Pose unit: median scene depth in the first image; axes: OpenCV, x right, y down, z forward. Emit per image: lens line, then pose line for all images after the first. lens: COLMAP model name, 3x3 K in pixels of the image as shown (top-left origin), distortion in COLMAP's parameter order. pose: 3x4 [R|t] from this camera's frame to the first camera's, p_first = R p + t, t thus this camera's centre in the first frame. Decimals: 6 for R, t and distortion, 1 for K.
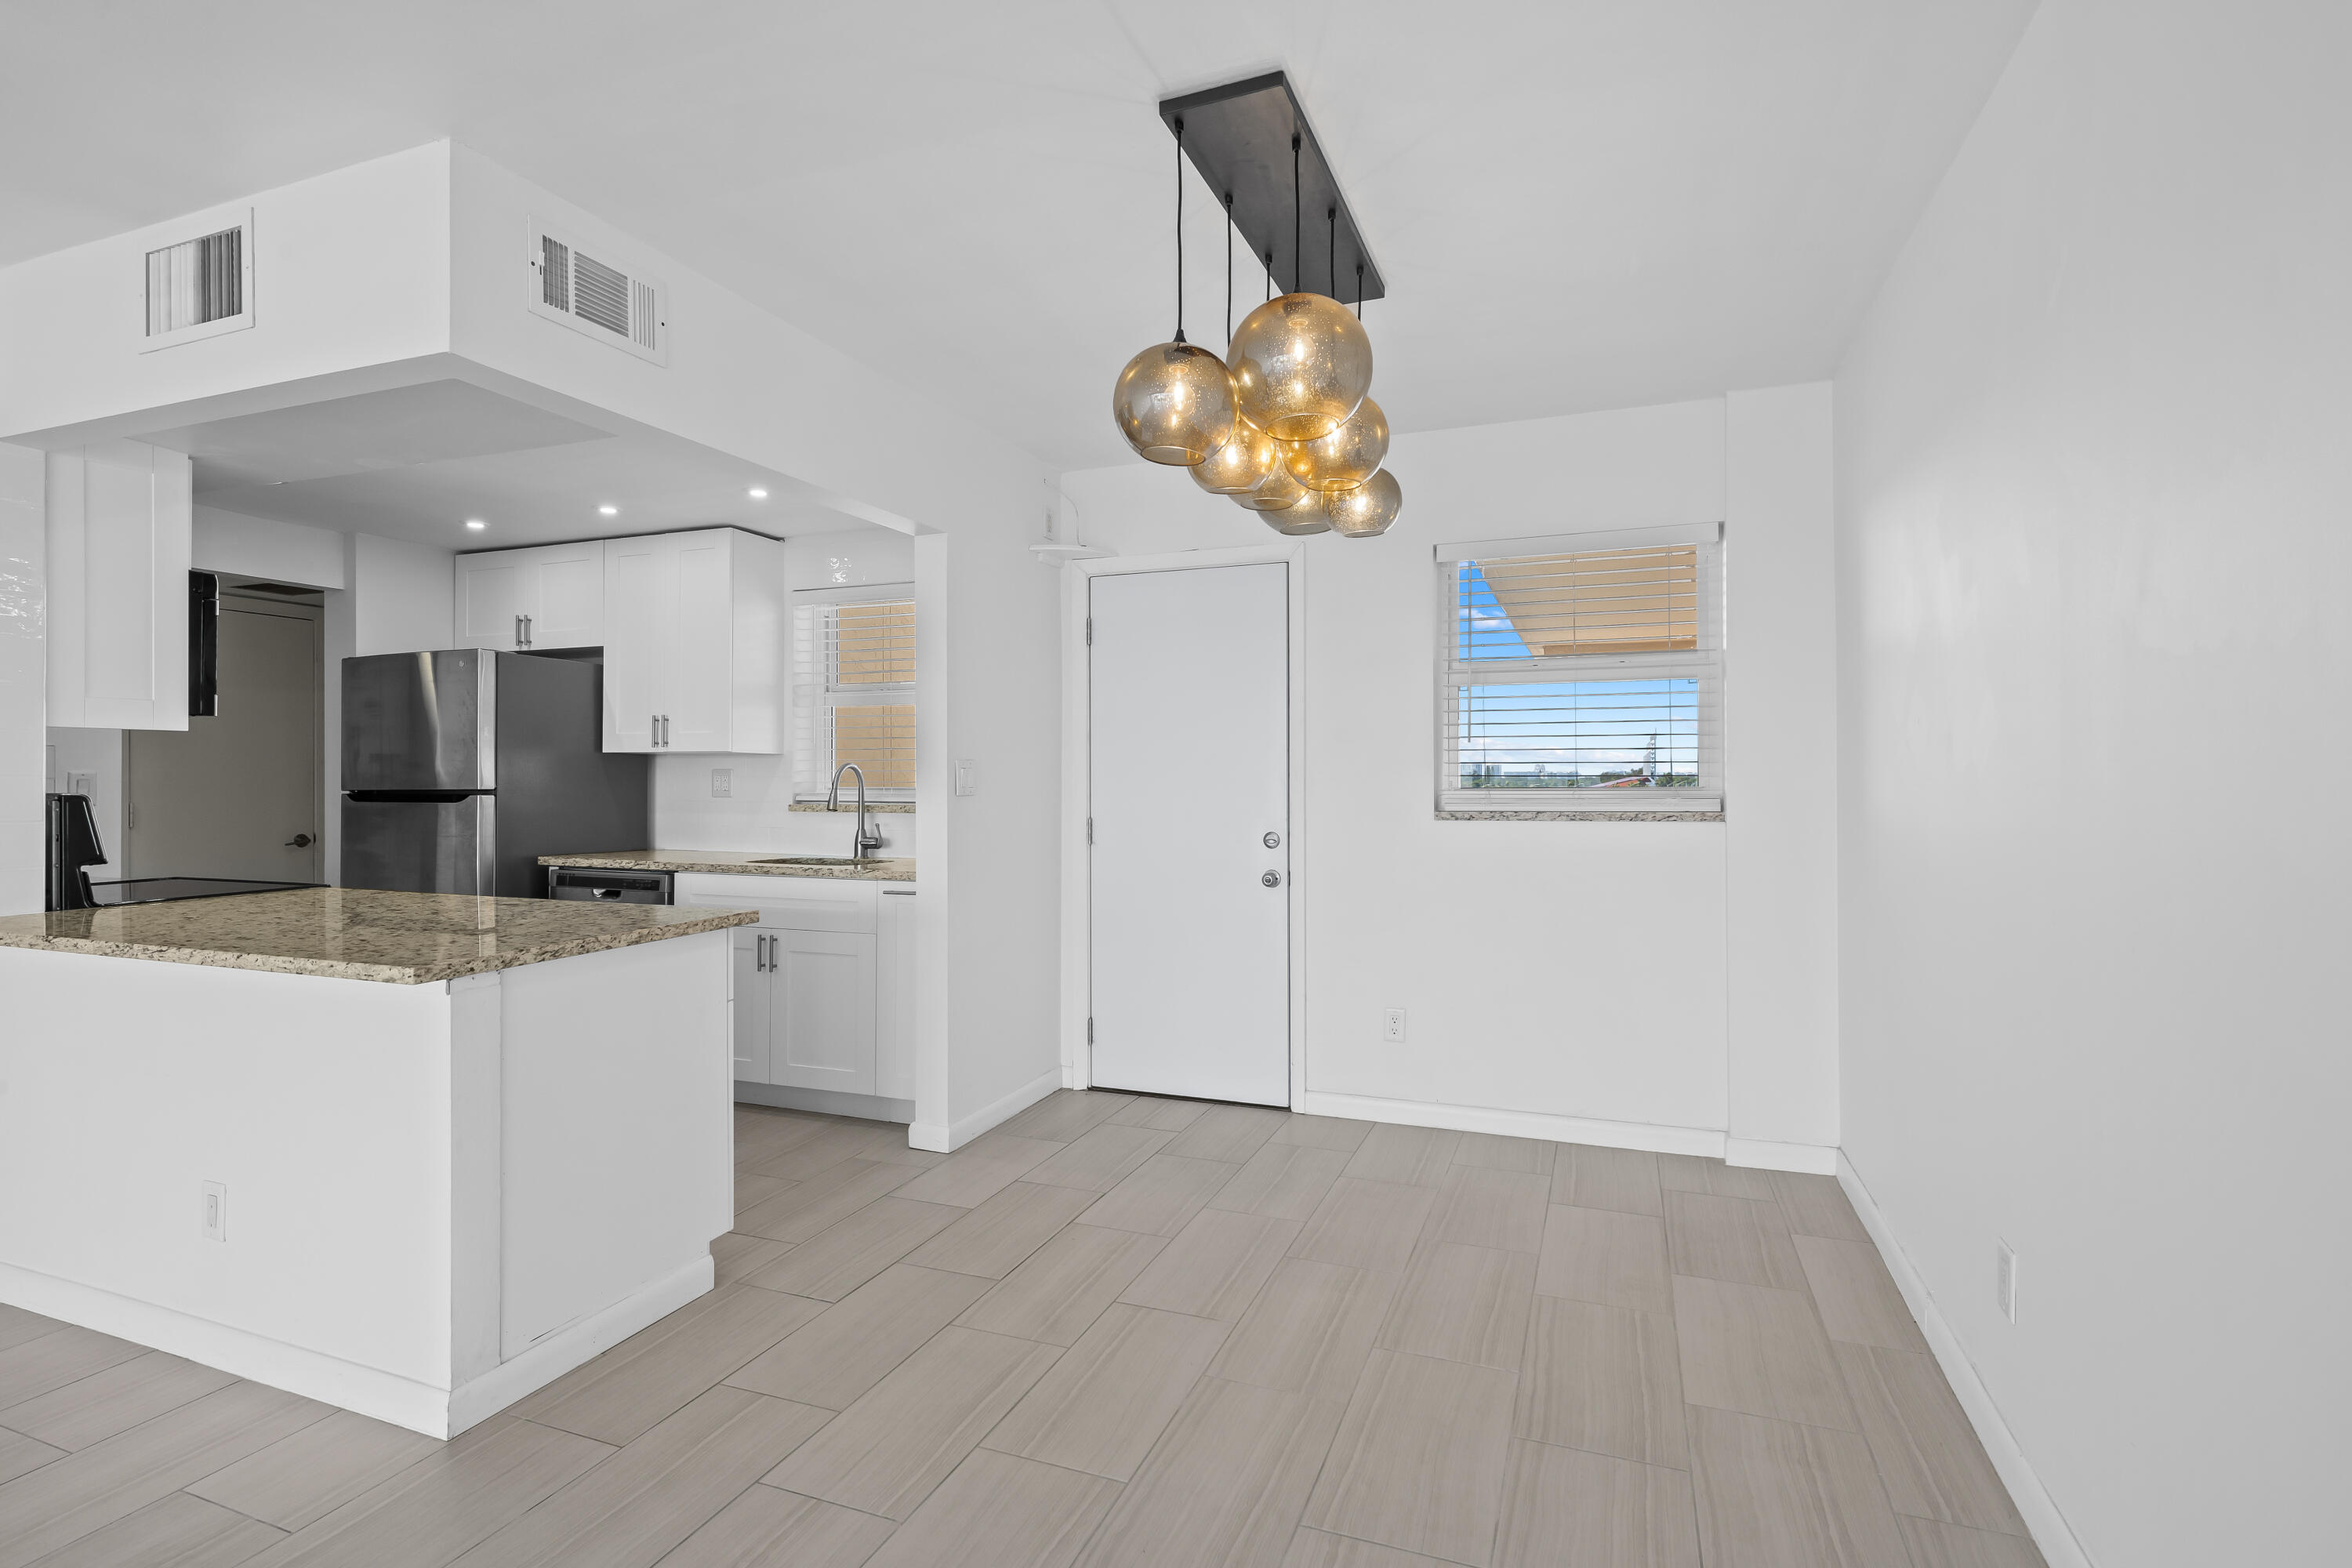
lens RADIAL K [[1151.6, 0, 1185.2], [0, 1151.6, 778.9], [0, 0, 1]] dist [0.011200, 0.000235]
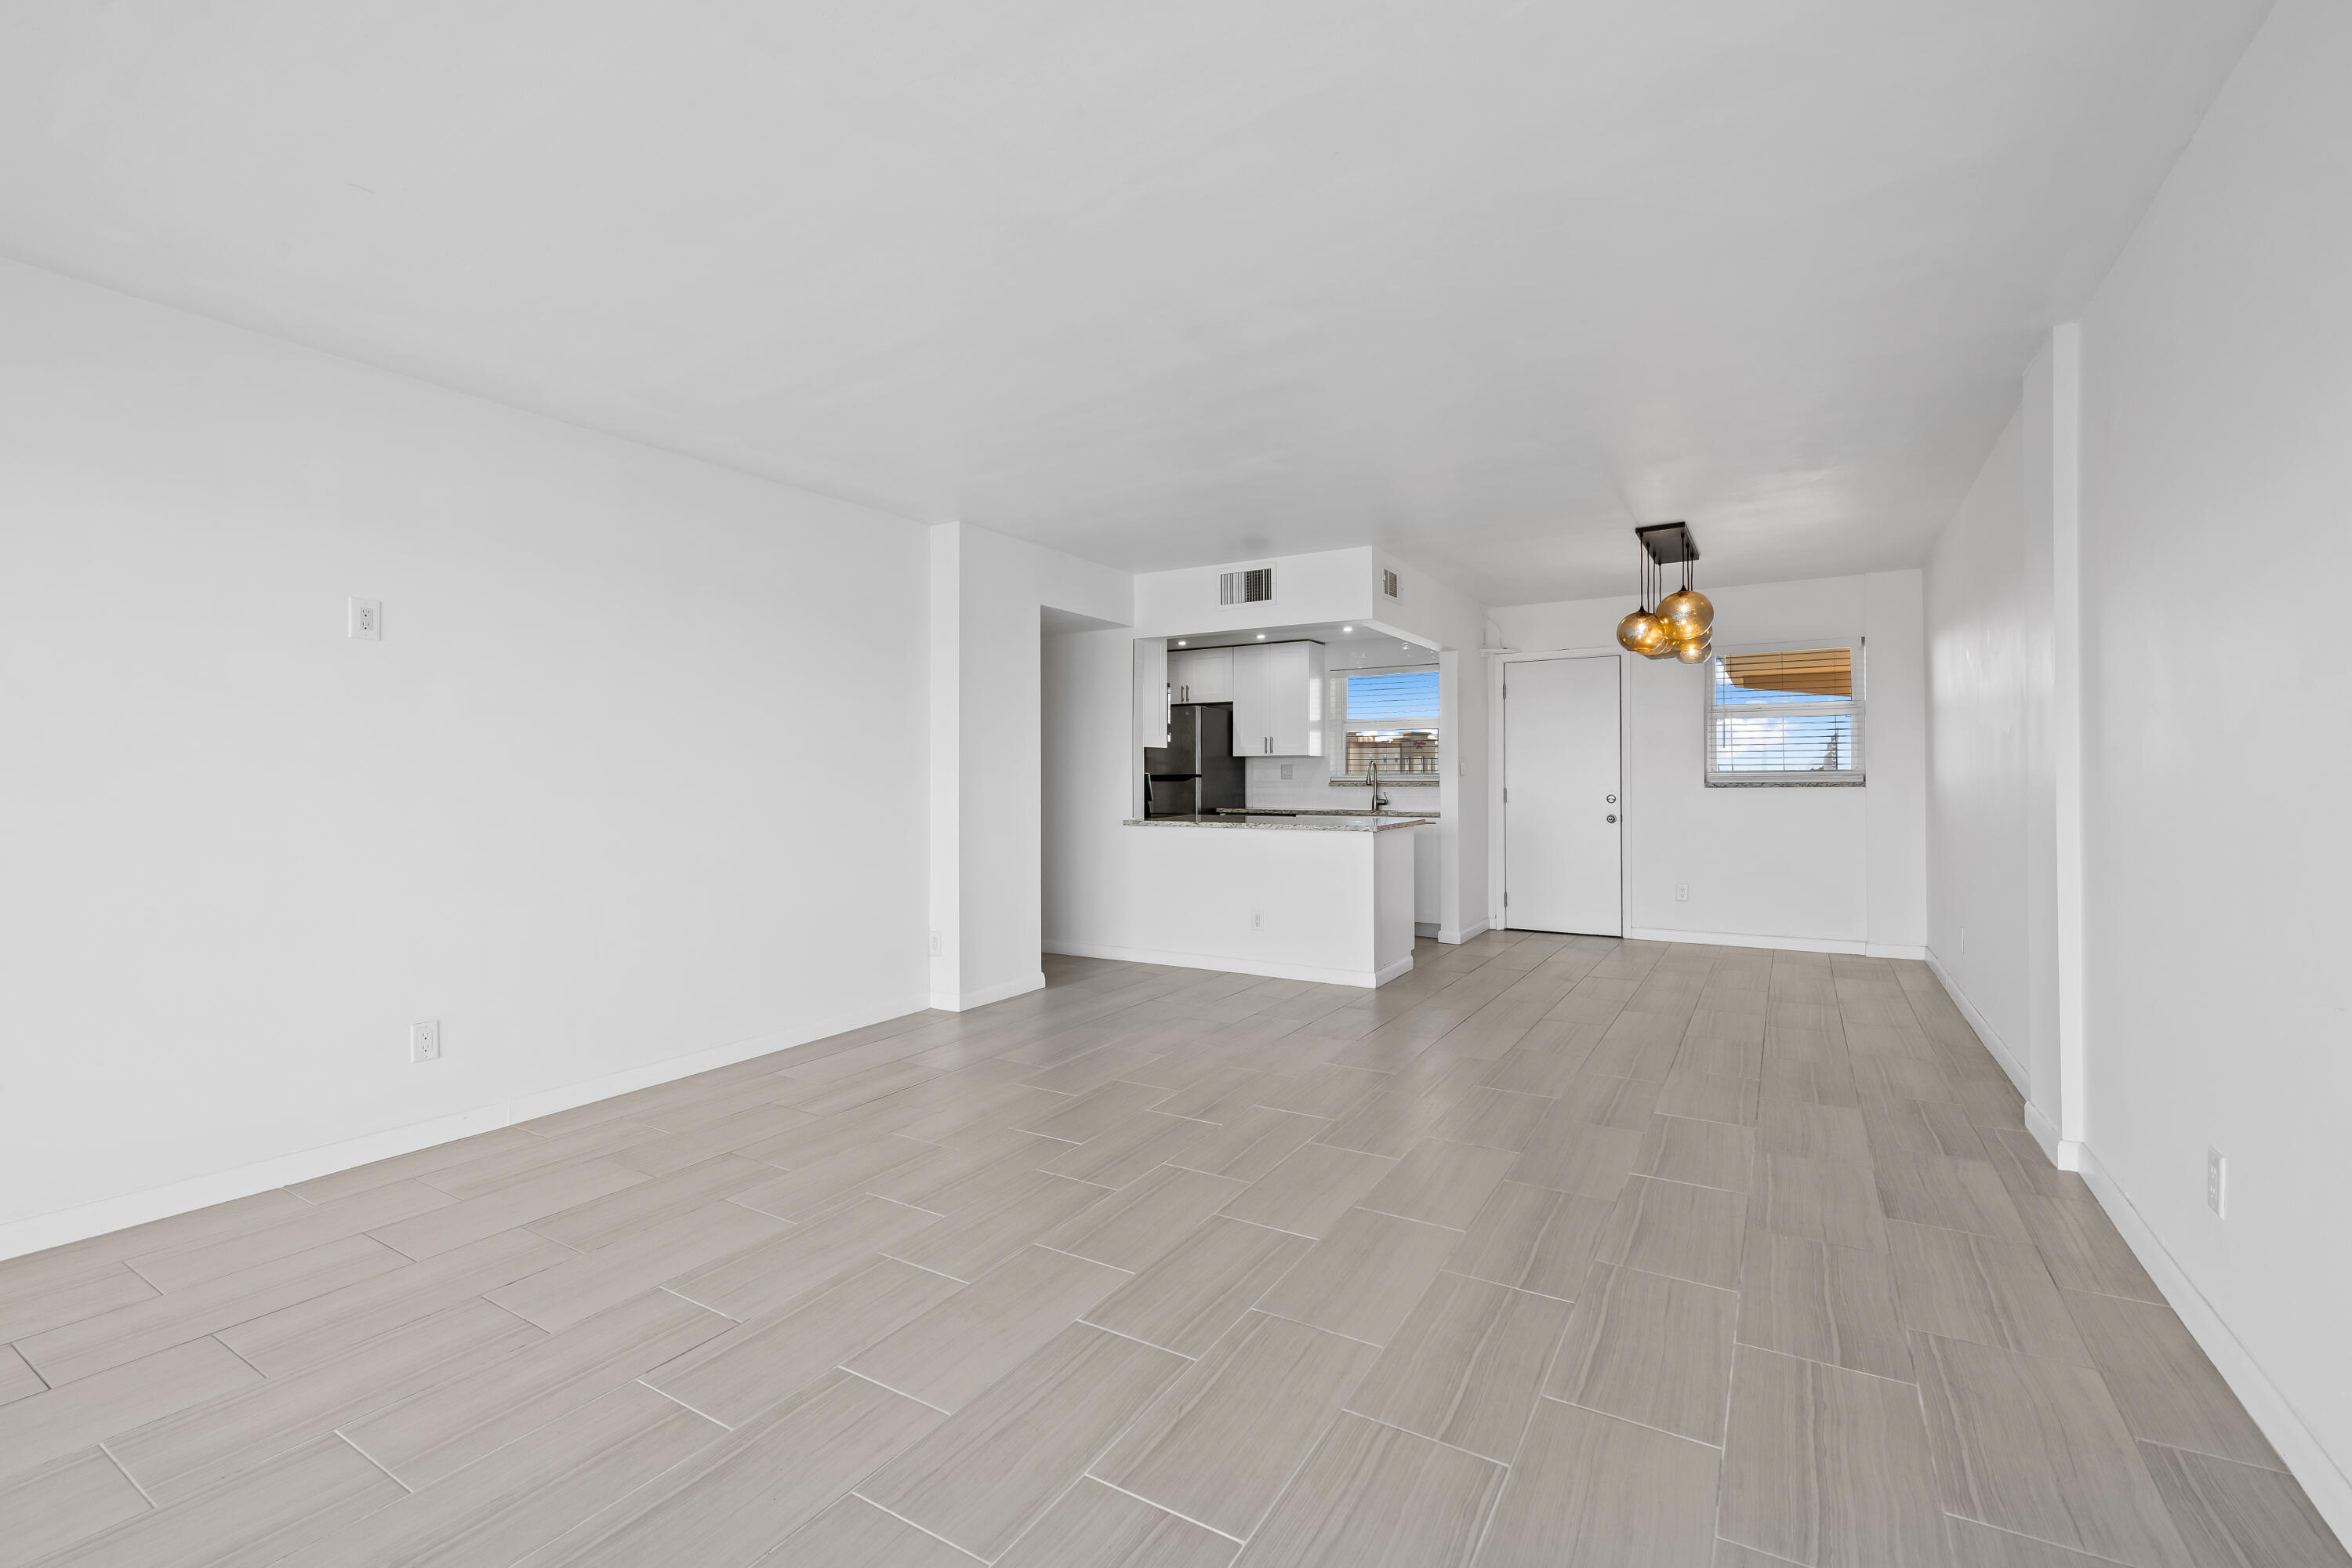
lens RADIAL K [[1074.4, 0, 1152.6], [0, 1074.4, 780.9], [0, 0, 1]] dist [0.004678, -0.000130]
pose [[0.984034, -0.002162, -0.177966, -0.348959], [0.002696, 0.999993, 0.002756, 0.015042], [0.177958, -0.003192, 0.984033, -0.884389]]
